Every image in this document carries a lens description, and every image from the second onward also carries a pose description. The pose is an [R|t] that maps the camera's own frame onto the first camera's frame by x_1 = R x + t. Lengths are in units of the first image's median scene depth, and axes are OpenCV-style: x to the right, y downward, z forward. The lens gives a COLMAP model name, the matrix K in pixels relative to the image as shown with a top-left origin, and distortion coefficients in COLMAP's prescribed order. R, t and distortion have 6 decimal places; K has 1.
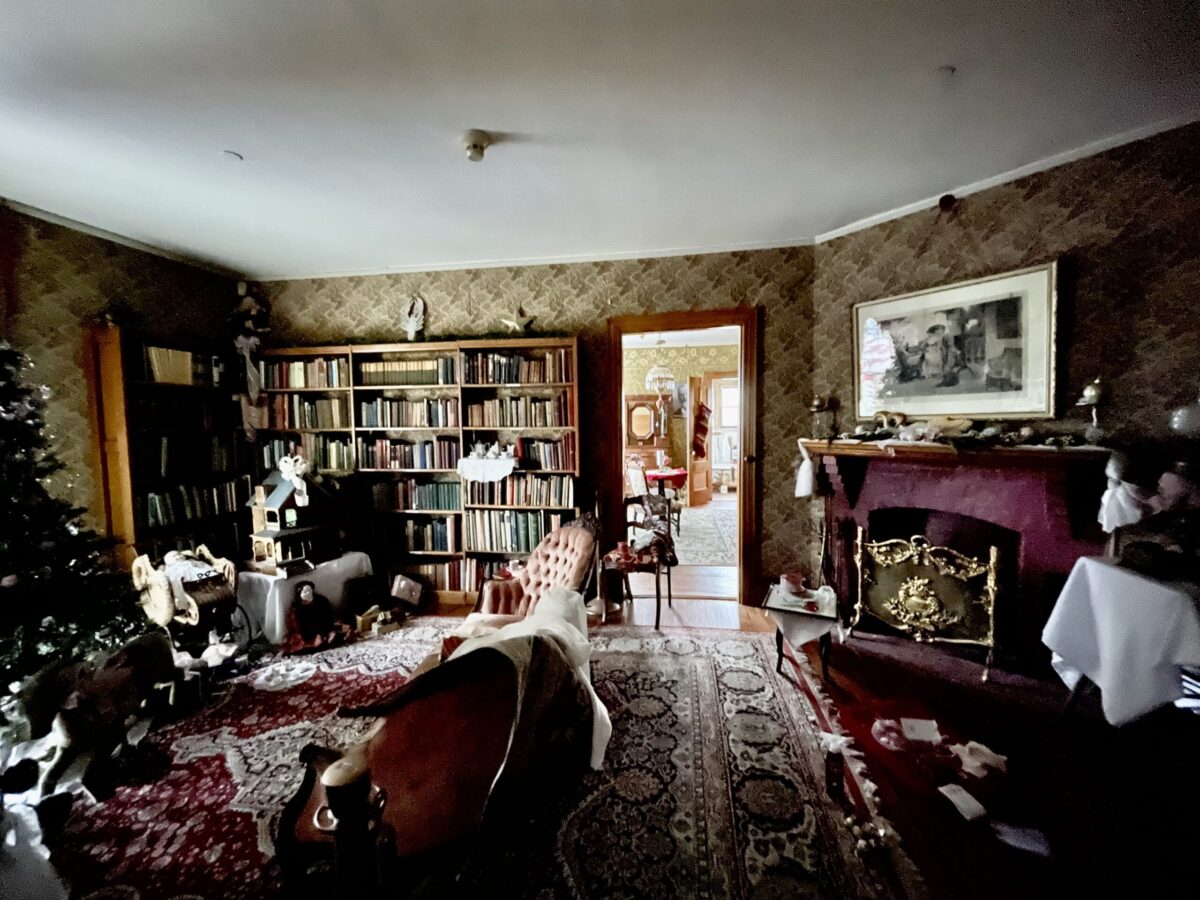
lens RADIAL K [[484.2, 0, 598.6], [0, 484.2, 447.7], [0, 0, 1]] dist [0.023518, 0.000337]
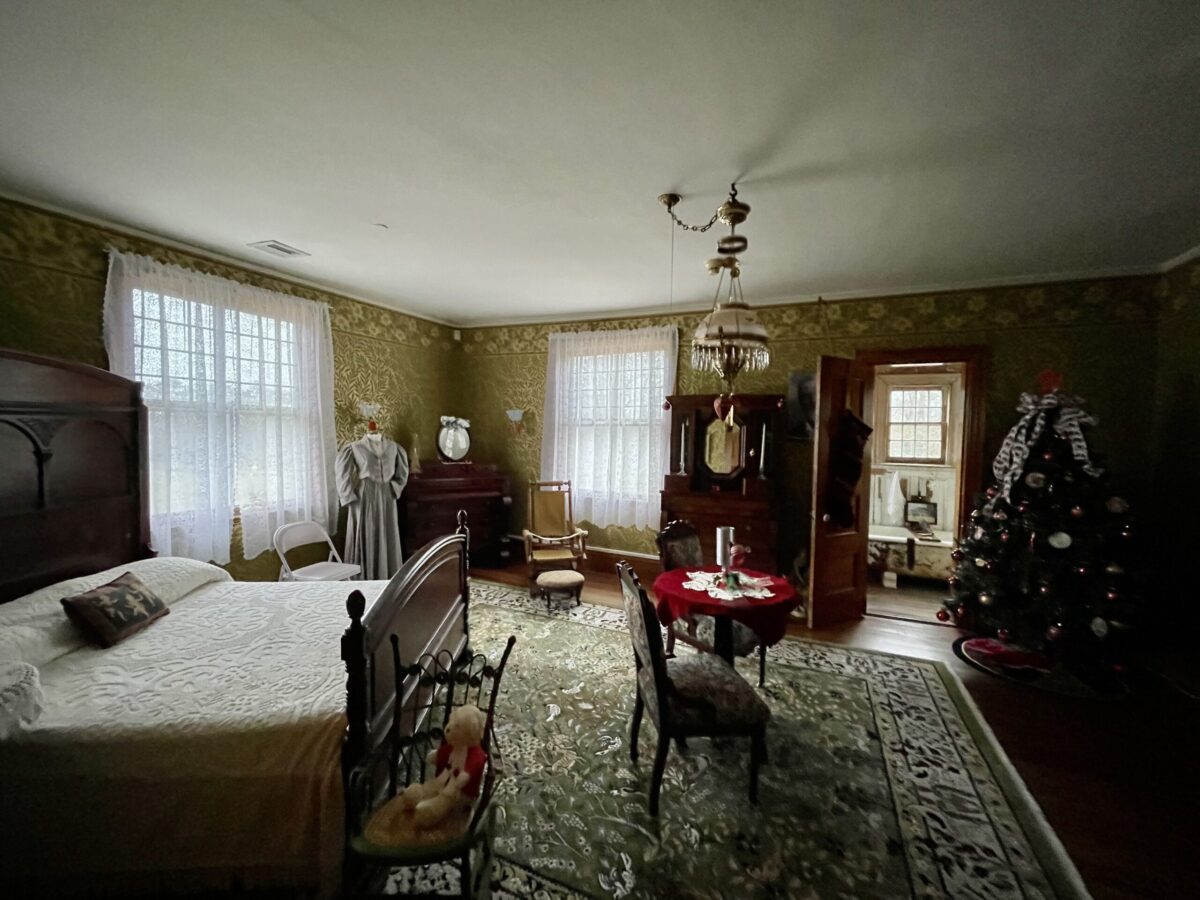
lens RADIAL K [[484.2, 0, 600.1], [0, 484.2, 446.4], [0, 0, 1]] dist [0.023518, 0.000337]
pose [[0.965623, 0.040059, -0.256840, 0.096215], [-0.047786, 0.998571, -0.023909, -0.033529], [0.255516, 0.035361, 0.966158, 0.452462]]
